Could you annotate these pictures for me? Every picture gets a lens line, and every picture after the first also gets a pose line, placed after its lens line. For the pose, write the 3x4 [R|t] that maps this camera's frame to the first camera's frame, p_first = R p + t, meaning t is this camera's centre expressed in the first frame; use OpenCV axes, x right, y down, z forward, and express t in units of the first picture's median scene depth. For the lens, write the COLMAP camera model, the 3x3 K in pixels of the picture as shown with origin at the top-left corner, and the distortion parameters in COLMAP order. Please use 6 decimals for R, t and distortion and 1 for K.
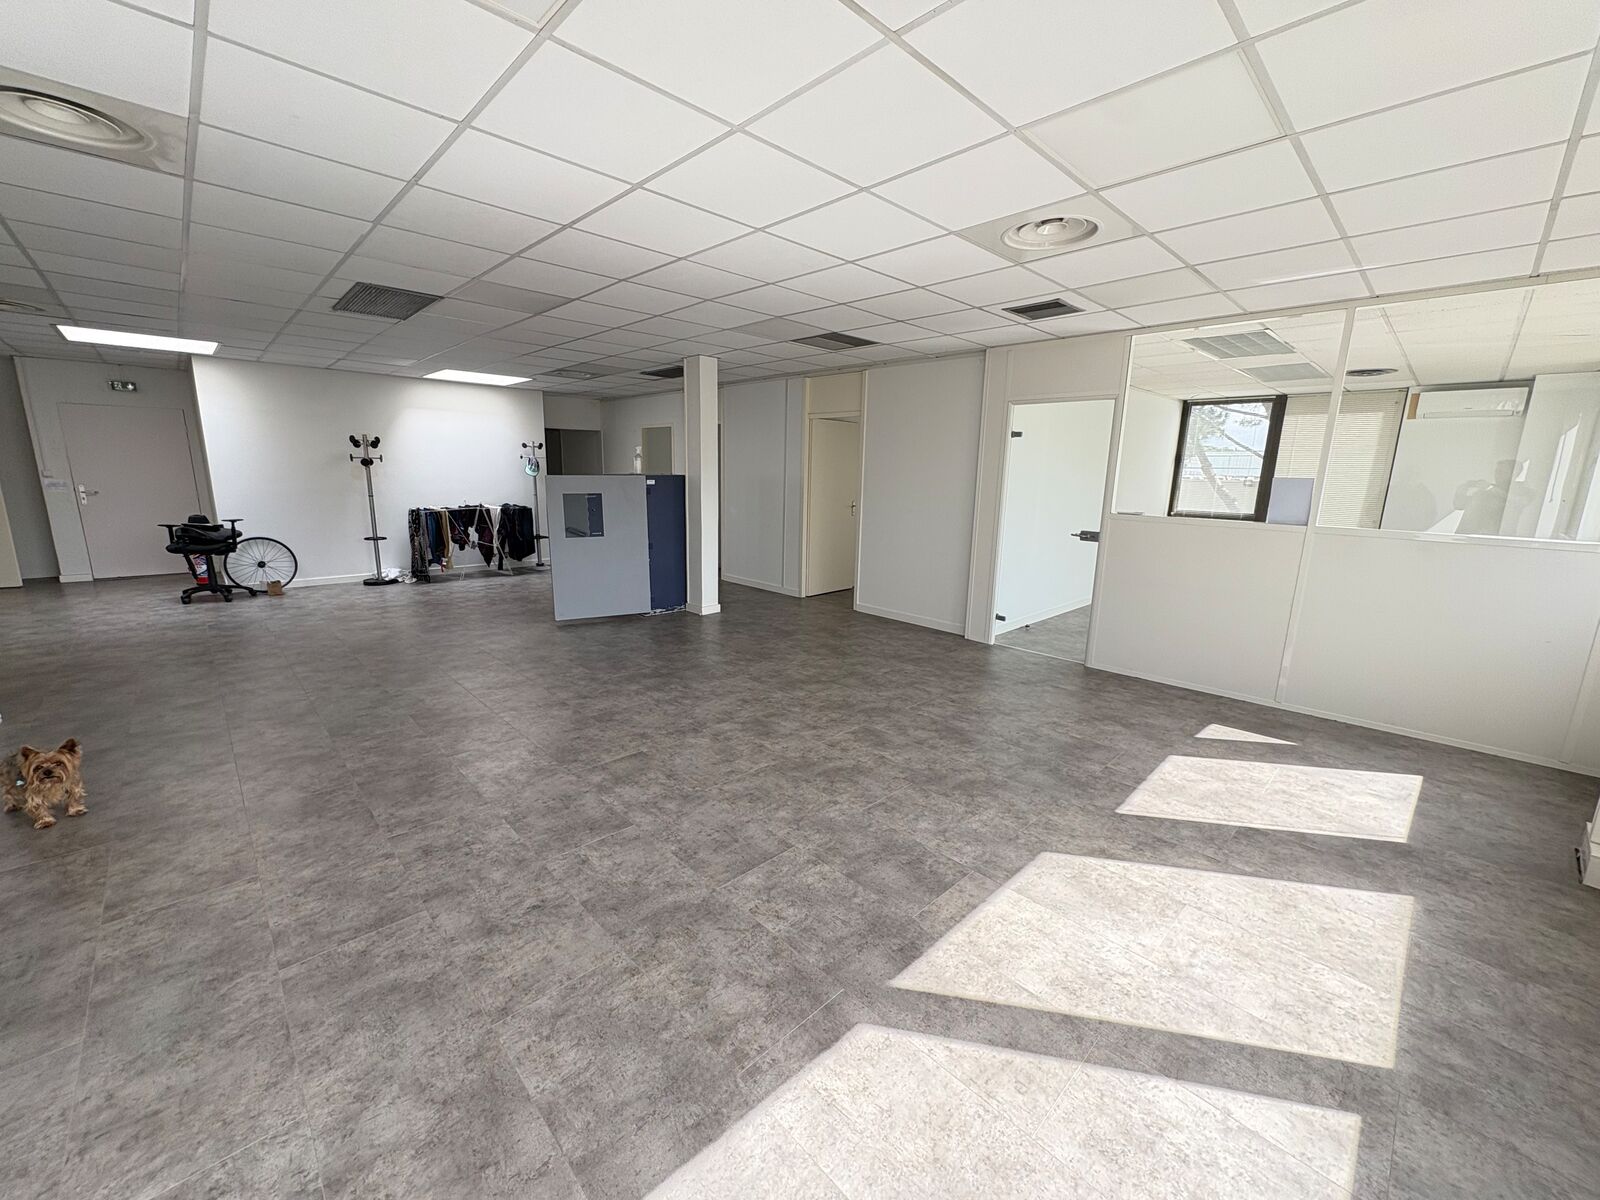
lens RADIAL K [[636.9, 0, 802.2], [0, 636.9, 598.7], [0, 0, 1]] dist [-0.001923, 0.000388]
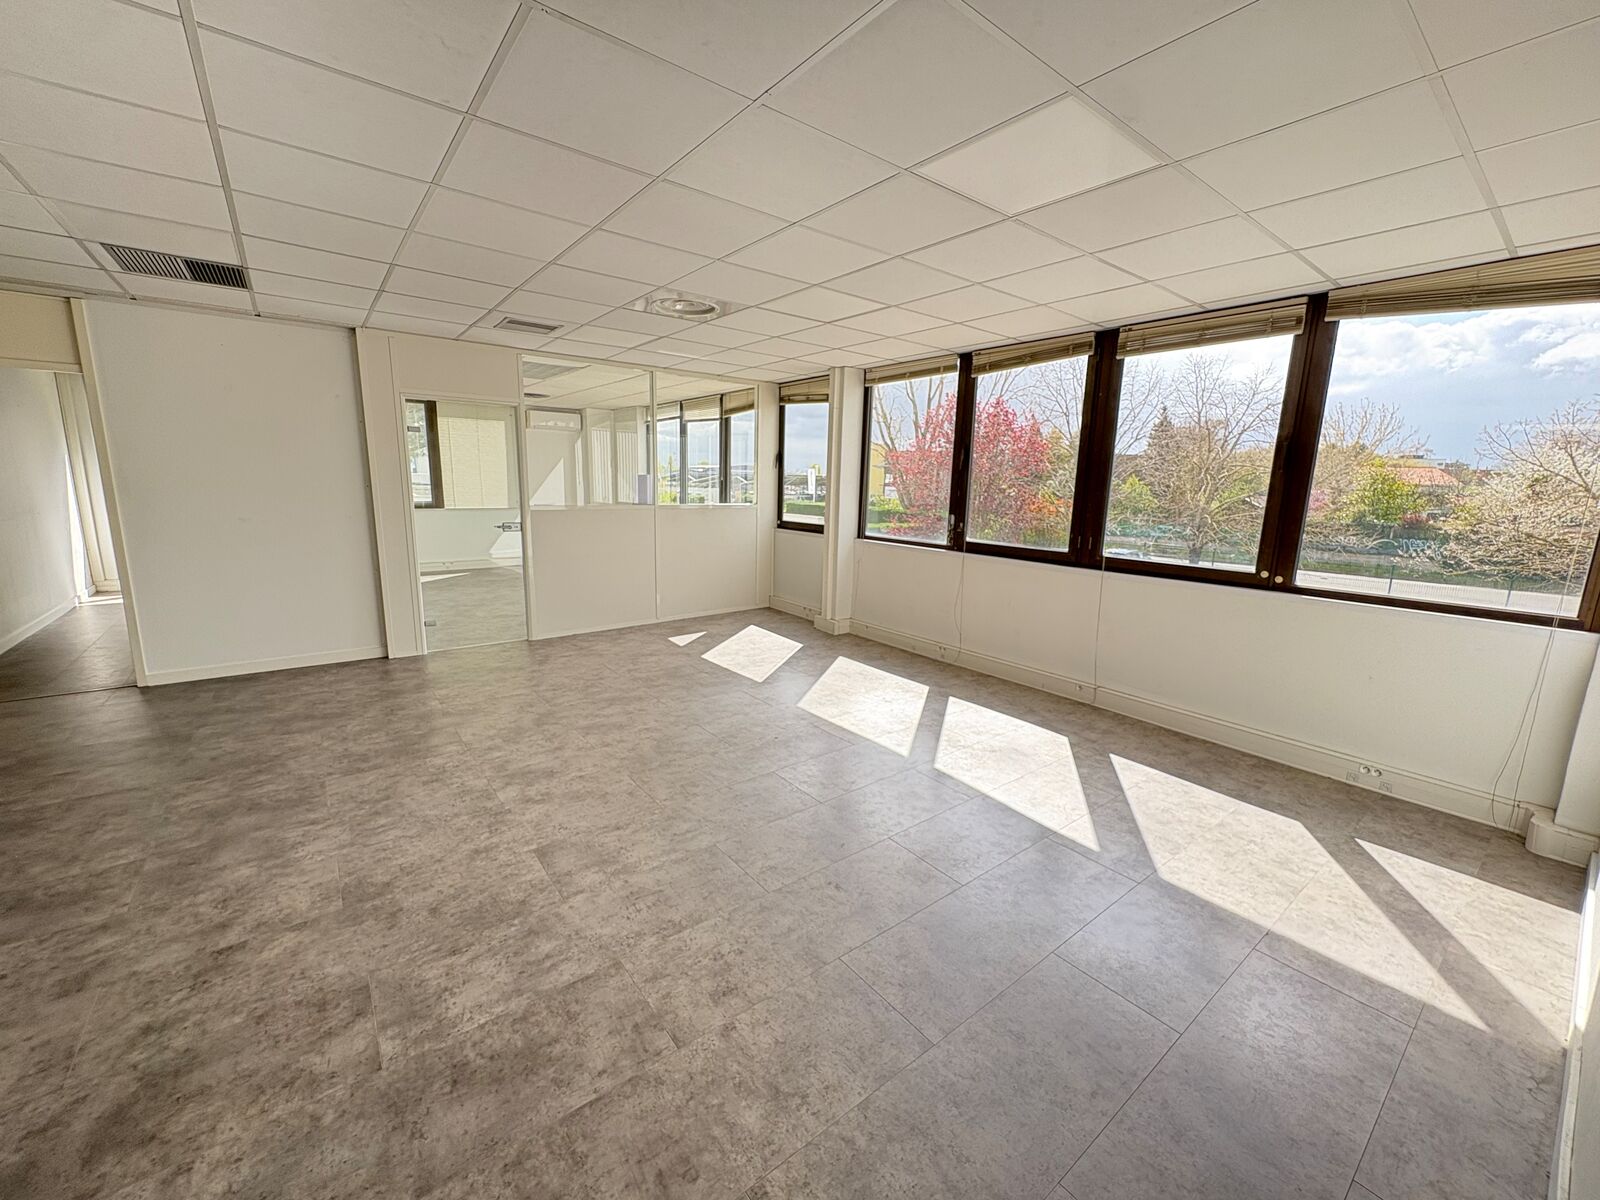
lens RADIAL K [[636.9, 0, 798.8], [0, 636.9, 603.6], [0, 0, 1]] dist [-0.001923, 0.000388]
pose [[0.106062, -0.208693, 0.972213, -0.811946], [0.177578, 0.965986, 0.187983, -0.118062], [-0.978375, 0.152706, 0.139514, 0.491033]]
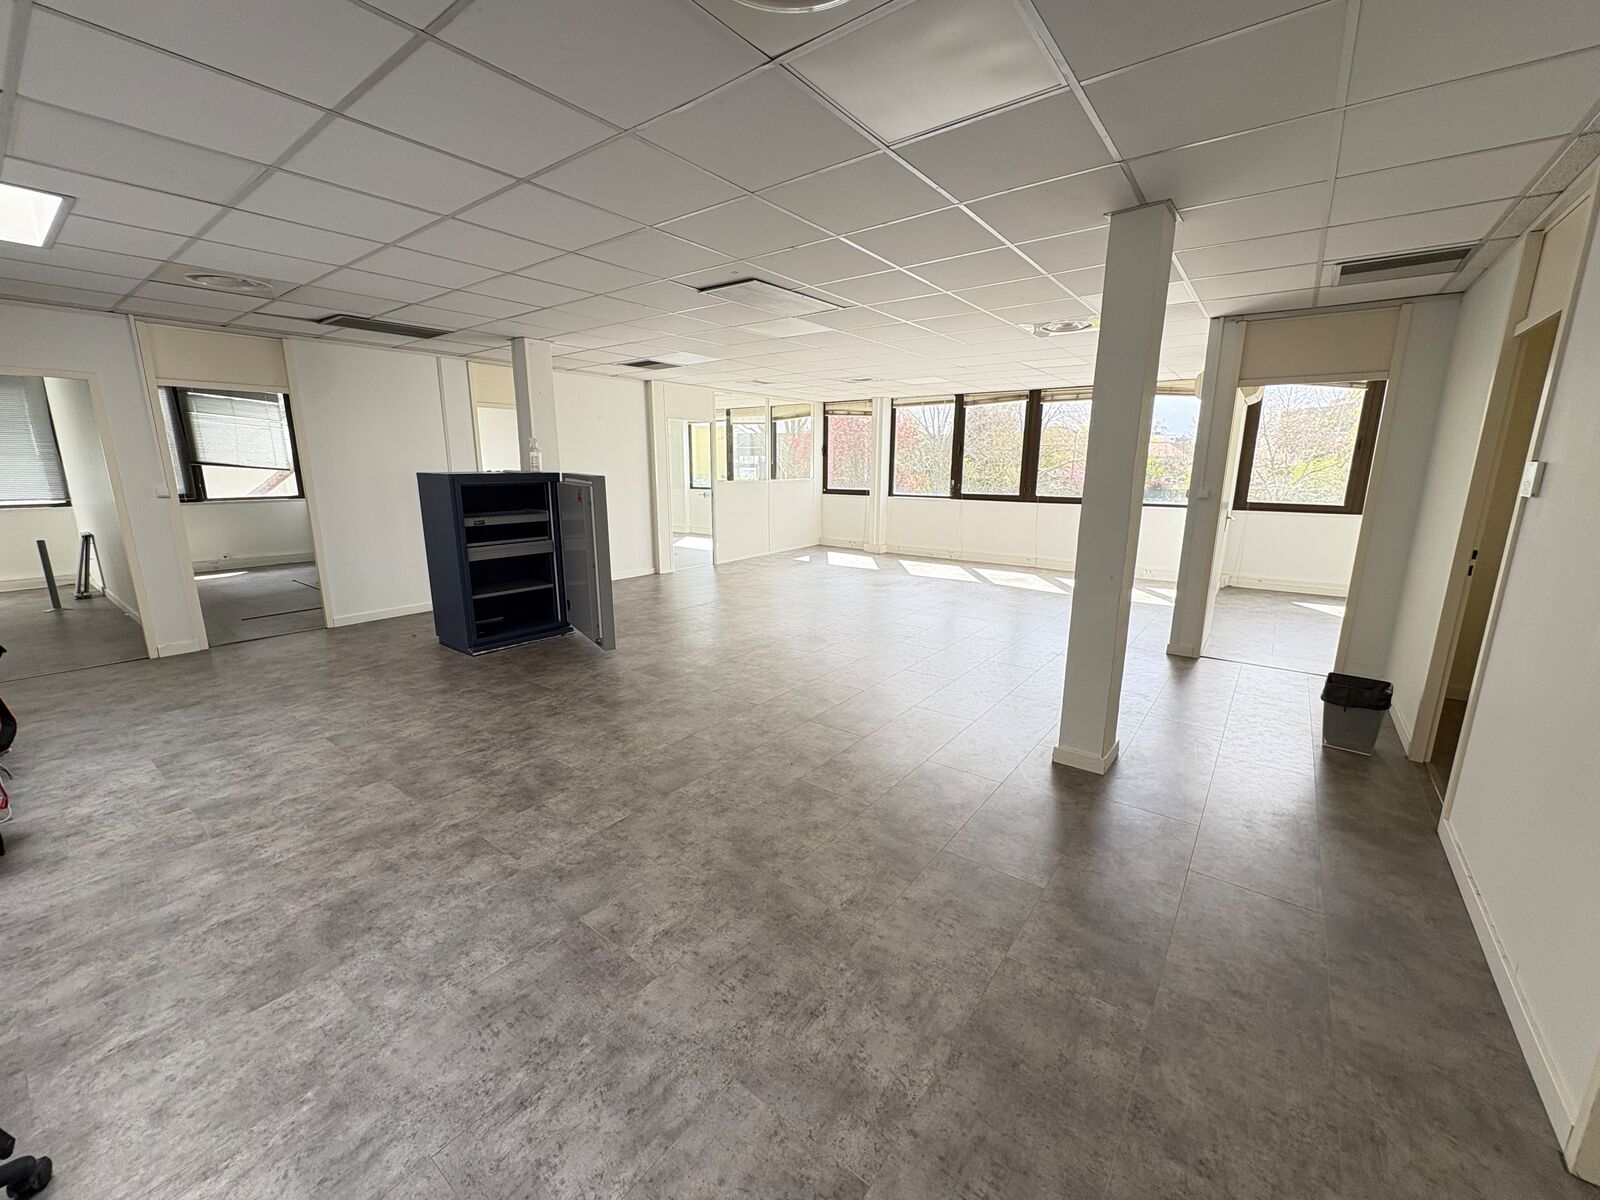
lens RADIAL K [[636.9, 0, 795.8], [0, 636.9, 600.0], [0, 0, 1]] dist [-0.001923, 0.000388]
pose [[-0.150504, -0.228186, 0.961915, -1.922153], [0.190902, 0.947976, 0.254749, -0.306564], [-0.970003, 0.221972, -0.099113, 1.332641]]
